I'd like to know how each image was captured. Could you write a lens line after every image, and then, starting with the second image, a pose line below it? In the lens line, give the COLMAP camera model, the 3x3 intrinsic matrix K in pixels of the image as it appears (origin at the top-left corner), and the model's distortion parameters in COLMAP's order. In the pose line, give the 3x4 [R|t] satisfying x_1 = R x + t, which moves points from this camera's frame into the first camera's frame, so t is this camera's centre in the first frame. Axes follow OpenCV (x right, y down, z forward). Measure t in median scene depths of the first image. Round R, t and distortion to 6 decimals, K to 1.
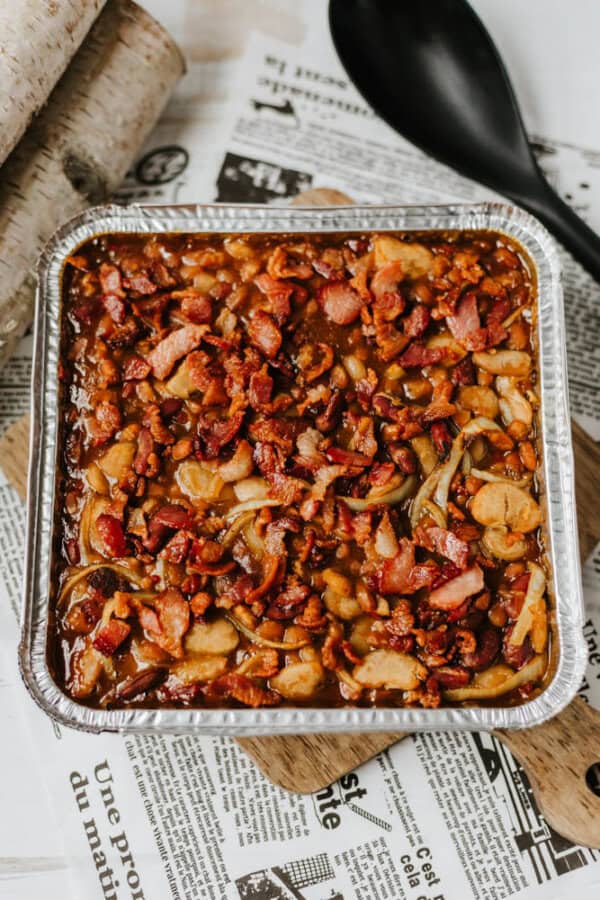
lens RADIAL K [[1498.5, 0, 298.5], [0, 1498.5, 430.1], [0, 0, 1]] dist [0.223312, 0.000000]
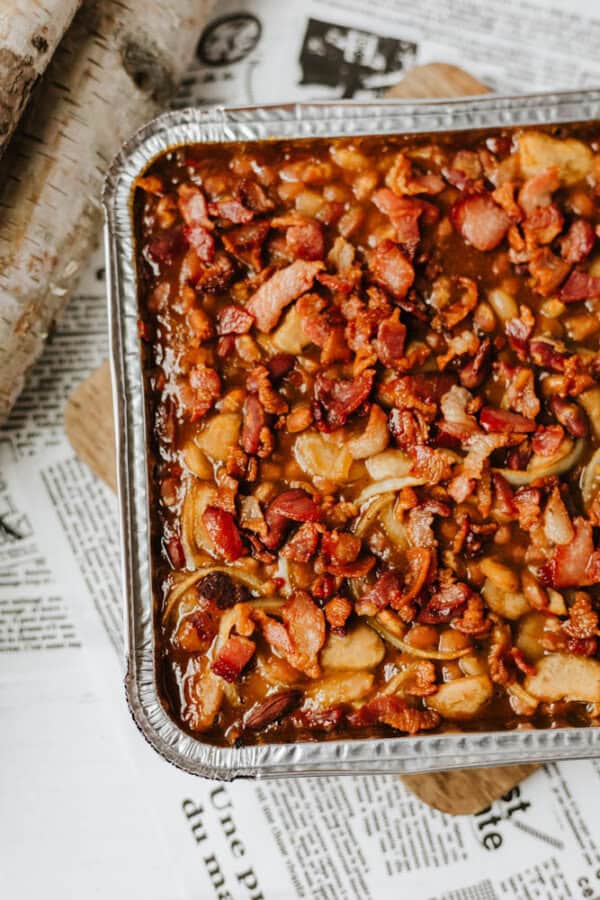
lens RADIAL K [[1498.5, 0, 291.9], [0, 1498.5, 441.0], [0, 0, 1]] dist [0.223312, 0.000000]
pose [[0.998049, -0.049356, 0.038242, -0.111695], [0.042951, 0.987258, 0.153223, -0.099127], [-0.045317, -0.151282, 0.987451, 0.194607]]
